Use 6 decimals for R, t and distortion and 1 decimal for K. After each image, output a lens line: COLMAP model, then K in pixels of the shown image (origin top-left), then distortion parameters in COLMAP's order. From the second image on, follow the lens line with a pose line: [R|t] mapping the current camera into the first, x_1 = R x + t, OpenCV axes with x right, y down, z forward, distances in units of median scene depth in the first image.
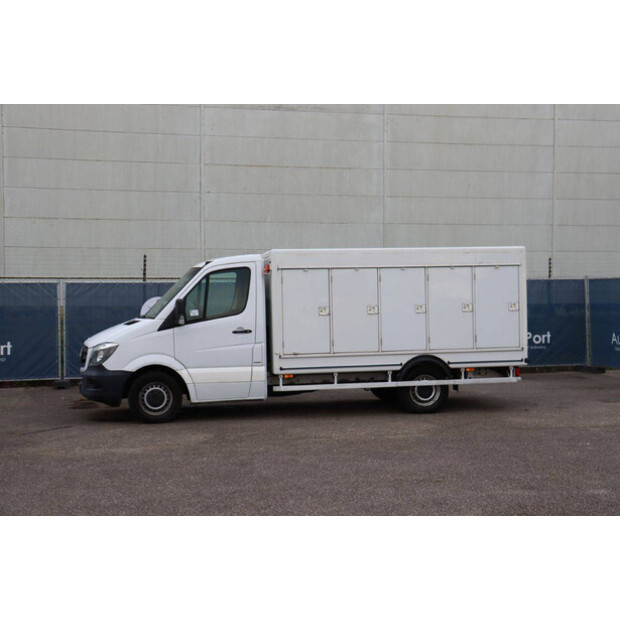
lens RADIAL K [[888.2, 0, 310.6], [0, 888.2, 313.1], [0, 0, 1]] dist [0.100600, 0.000000]
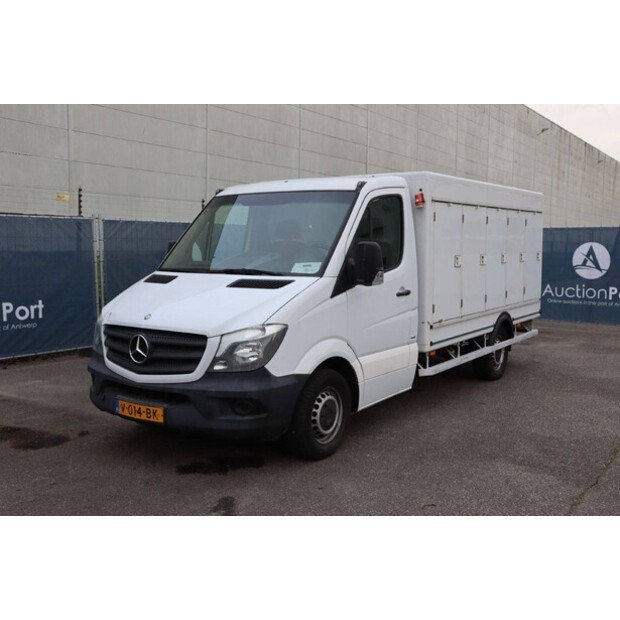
lens RADIAL K [[679.6, 0, 313.4], [0, 679.6, 310.9], [0, 0, 1]] dist [-0.031062, 0.000000]
pose [[0.708130, -0.054617, 0.703966, -0.461049], [-0.000612, 0.996956, 0.077964, -0.004908], [-0.706081, -0.055639, 0.705941, 0.669116]]
